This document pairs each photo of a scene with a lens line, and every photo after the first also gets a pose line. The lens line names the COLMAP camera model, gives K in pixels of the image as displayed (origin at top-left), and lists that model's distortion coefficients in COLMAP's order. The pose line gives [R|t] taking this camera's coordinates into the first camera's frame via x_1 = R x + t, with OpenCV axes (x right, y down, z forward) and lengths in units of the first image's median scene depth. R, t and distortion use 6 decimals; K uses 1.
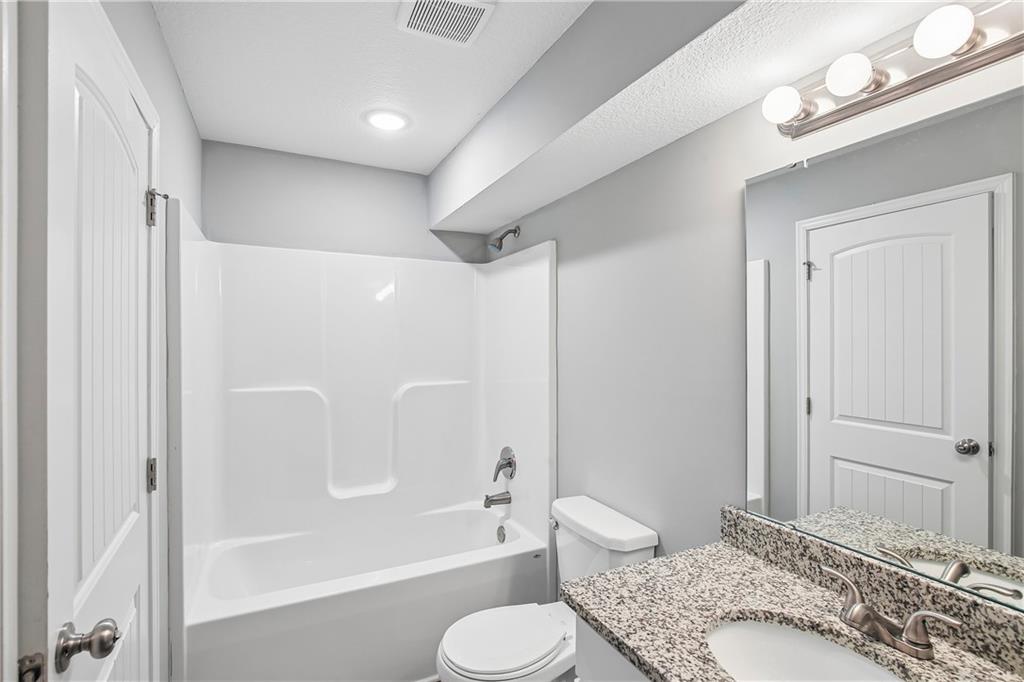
lens RADIAL K [[477.1, 0, 508.9], [0, 477.1, 342.4], [0, 0, 1]] dist [-0.017133, 0.004360]
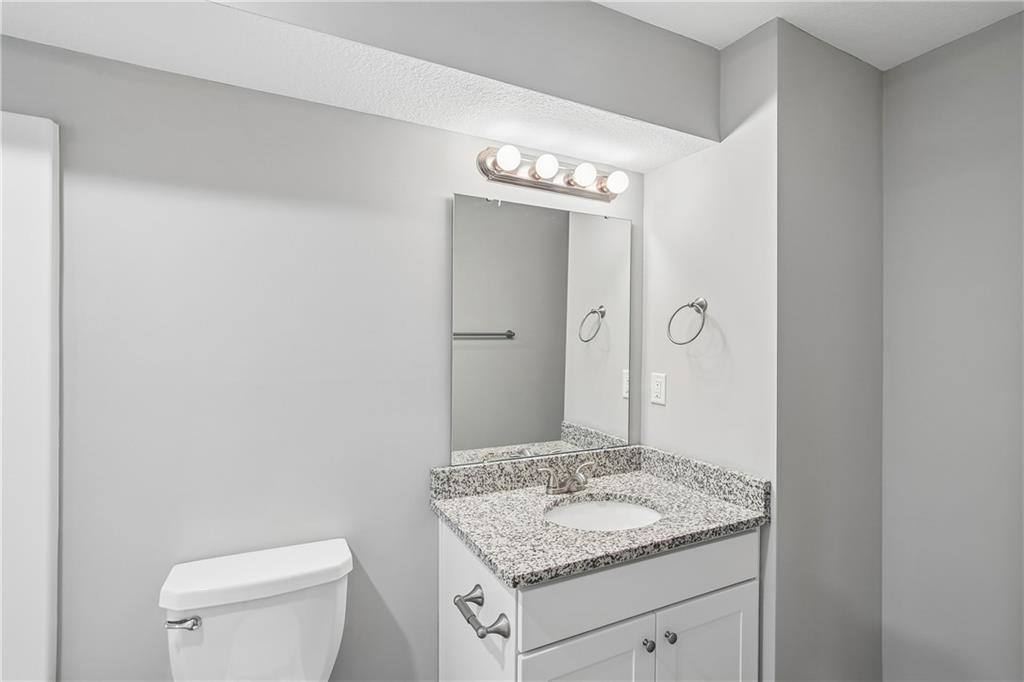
lens RADIAL K [[477.1, 0, 507.4], [0, 477.1, 342.4], [0, 0, 1]] dist [-0.017133, 0.004360]
pose [[-0.004771, -0.009378, 0.999945, -0.817473], [-0.009873, 0.999908, 0.009331, 0.030102], [-0.999940, -0.009828, -0.004863, 0.983361]]
